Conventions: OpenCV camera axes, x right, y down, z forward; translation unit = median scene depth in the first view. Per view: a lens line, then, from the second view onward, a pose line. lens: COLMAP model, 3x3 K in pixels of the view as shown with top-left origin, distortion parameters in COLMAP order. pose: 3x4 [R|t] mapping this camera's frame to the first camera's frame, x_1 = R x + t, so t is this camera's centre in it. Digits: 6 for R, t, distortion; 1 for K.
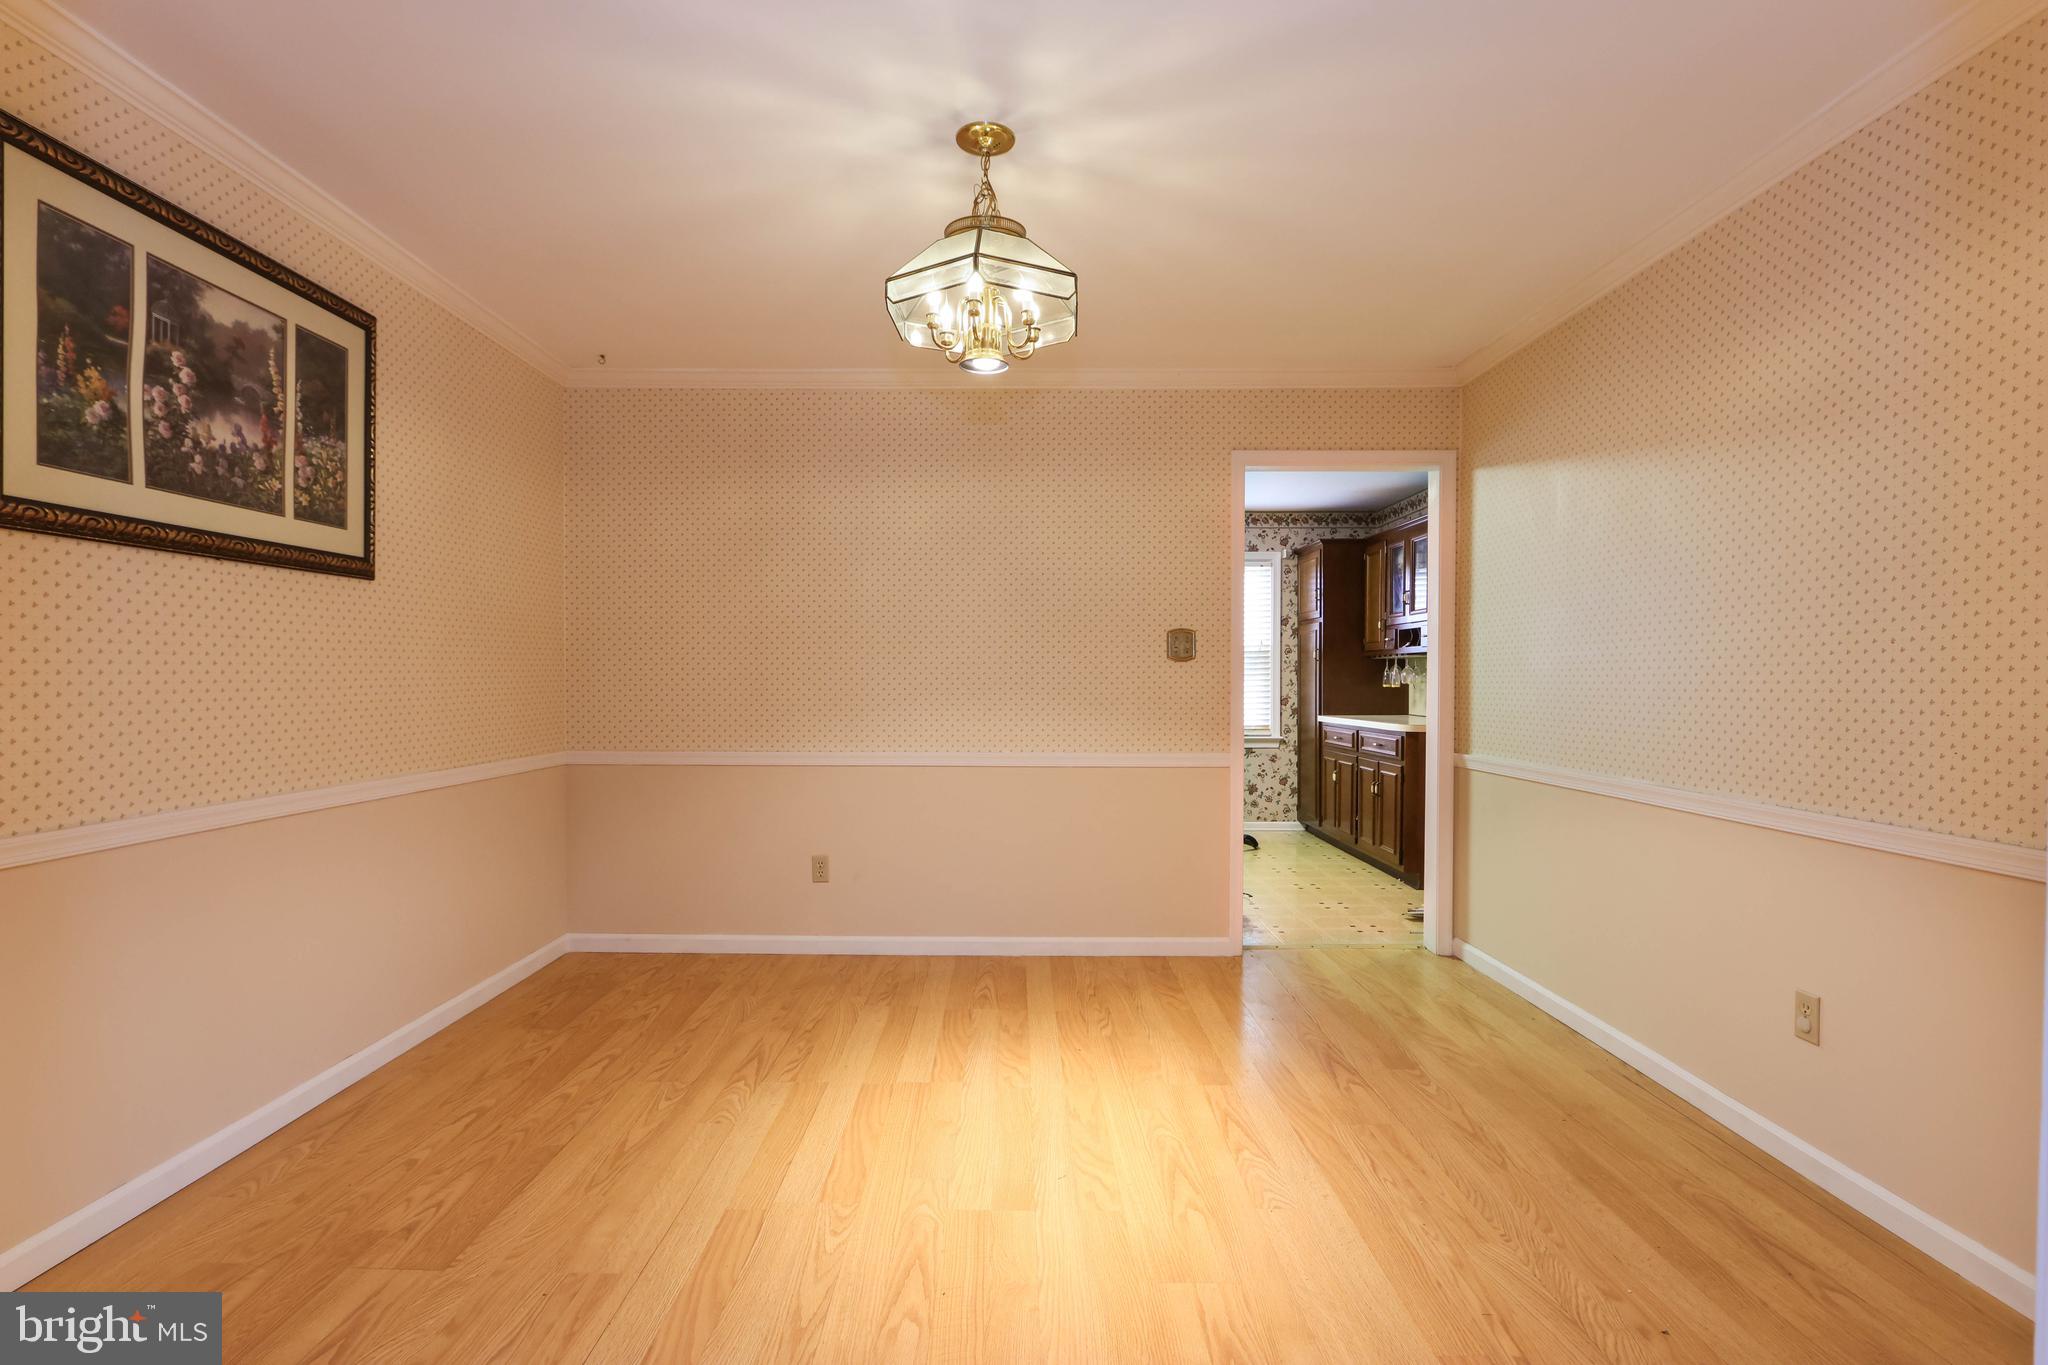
lens RADIAL K [[970.1, 0, 1003.0], [0, 970.1, 680.4], [0, 0, 1]] dist [-0.009741, 0.000219]
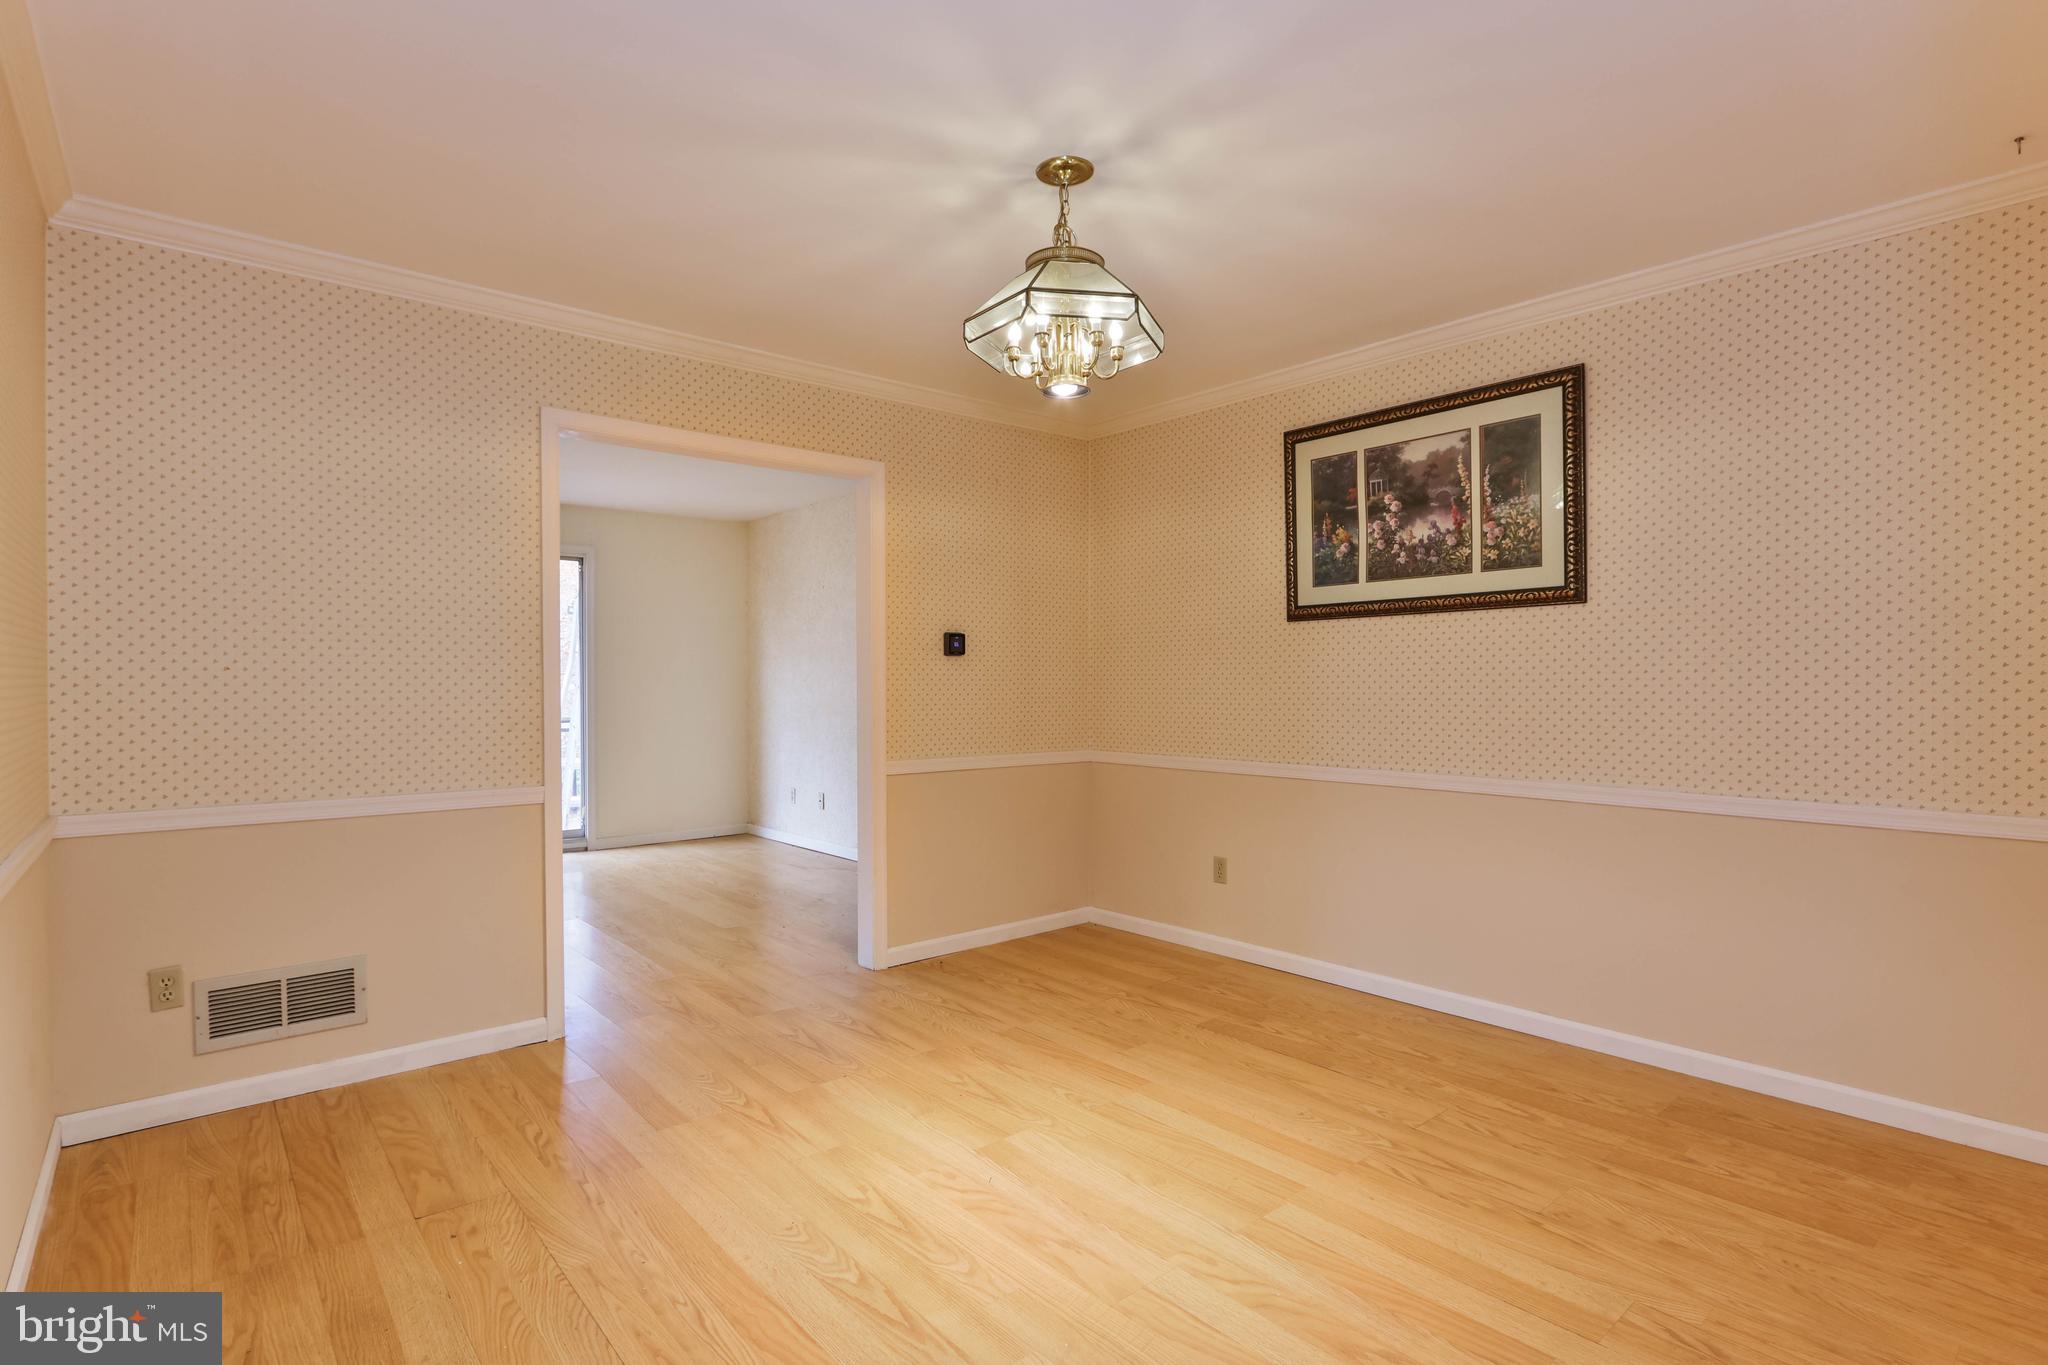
lens RADIAL K [[970.1, 0, 1005.3], [0, 970.1, 682.9], [0, 0, 1]] dist [-0.009741, 0.000219]
pose [[-0.752123, -0.000920, -0.659022, 0.680525], [-0.001634, 0.999999, 0.000469, -0.014766], [0.659021, 0.001429, -0.752123, 1.668173]]
